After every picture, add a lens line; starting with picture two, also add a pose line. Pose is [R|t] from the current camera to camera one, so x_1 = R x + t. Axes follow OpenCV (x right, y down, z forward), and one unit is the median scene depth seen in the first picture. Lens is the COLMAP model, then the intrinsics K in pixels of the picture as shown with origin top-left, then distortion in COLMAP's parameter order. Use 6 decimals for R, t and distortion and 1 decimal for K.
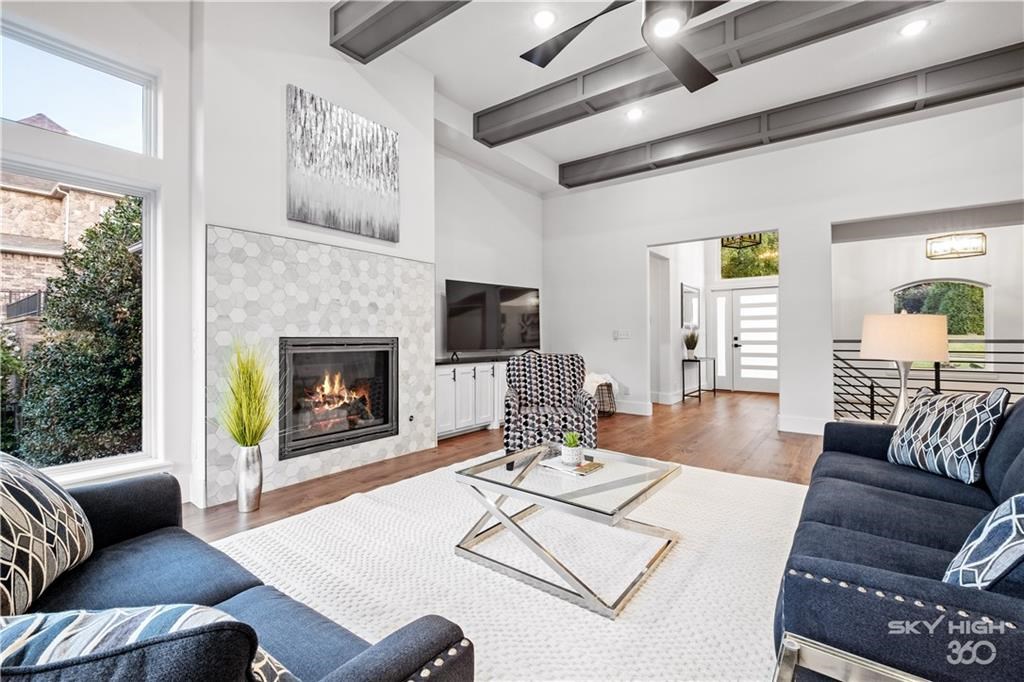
lens RADIAL K [[428.2, 0, 493.1], [0, 428.2, 336.9], [0, 0, 1]] dist [-0.019641, -0.000128]
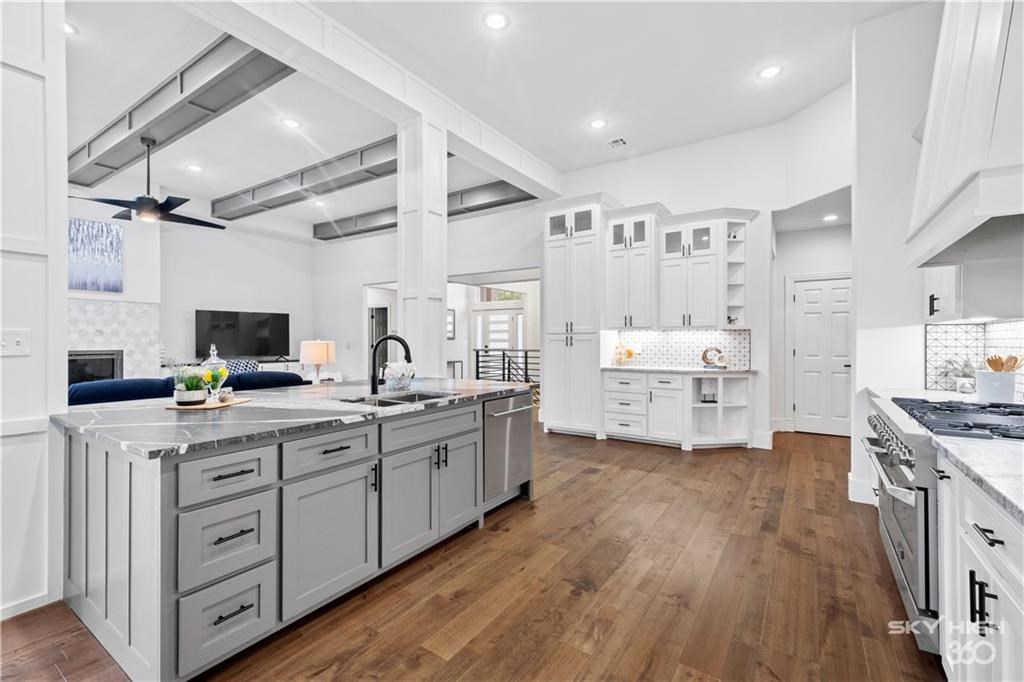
lens RADIAL K [[437.9, 0, 512.6], [0, 437.9, 338.2], [0, 0, 1]] dist [0.002763, -0.000575]
pose [[0.994787, -0.000792, 0.101975, 1.116269], [0.001358, 0.999984, -0.005485, -0.033679], [-0.101969, 0.005595, 0.994772, -0.848127]]
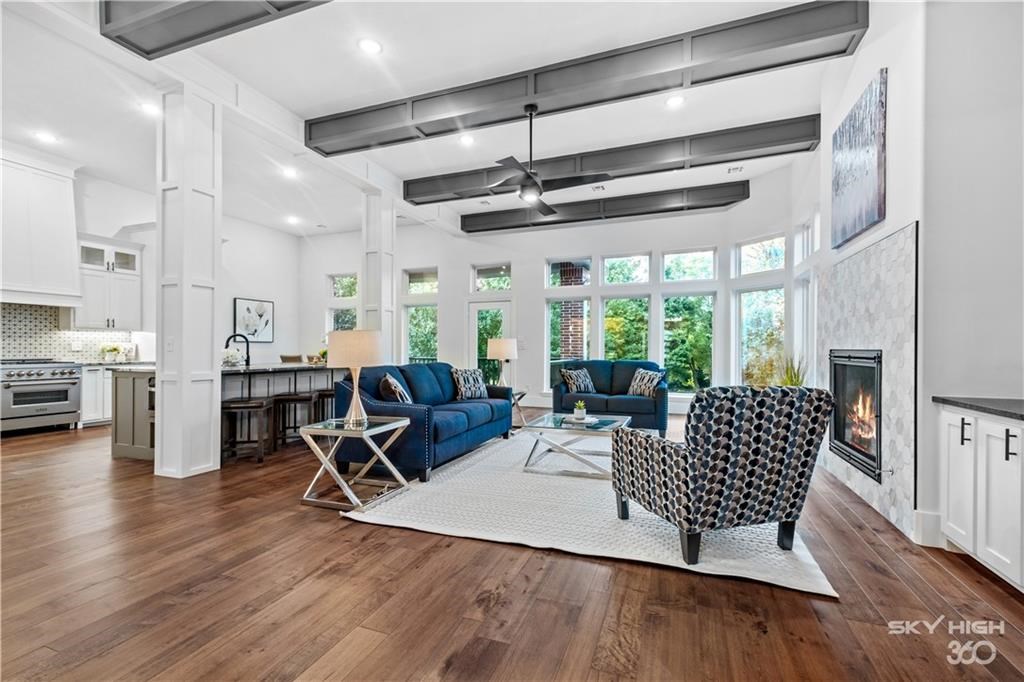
lens RADIAL K [[437.9, 0, 512.6], [0, 437.9, 338.2], [0, 0, 1]] dist [0.002763, -0.000575]
pose [[-0.943940, -0.010157, -0.329960, 0.623488], [-0.003065, 0.999753, -0.022006, -0.000725], [0.330103, -0.019761, -0.943738, 1.496735]]
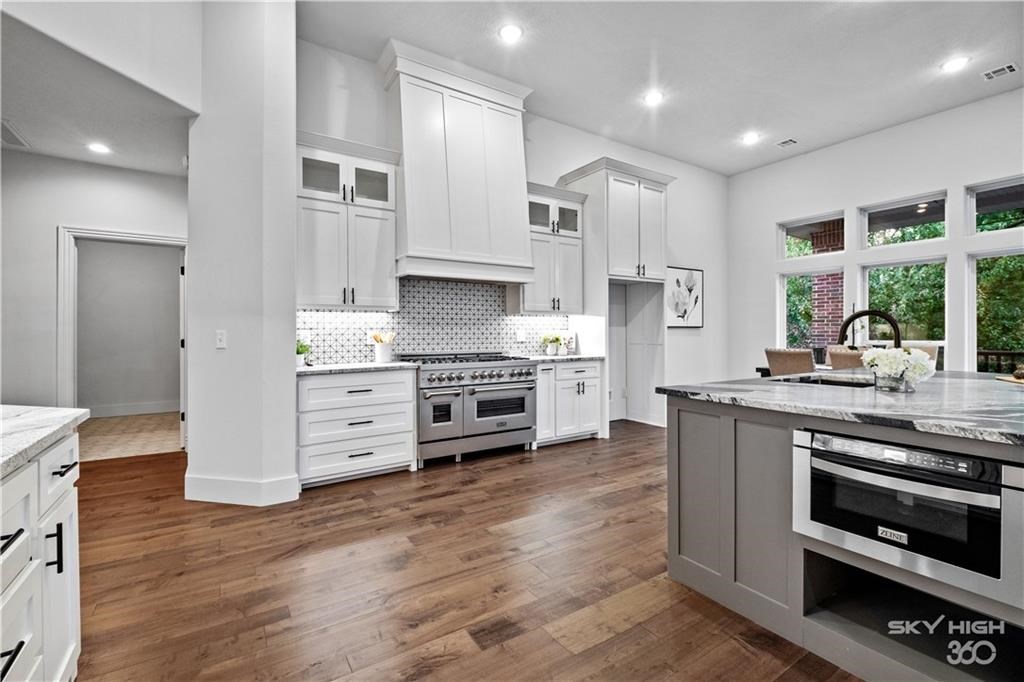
lens RADIAL K [[445.3, 0, 517.7], [0, 445.3, 312.5], [0, 0, 1]] dist [0.001466, 0.000031]
pose [[-0.957163, 0.012475, 0.289281, 1.261553], [0.000790, 0.999180, -0.040477, -0.017195], [-0.289549, -0.038514, -0.956388, 0.634500]]
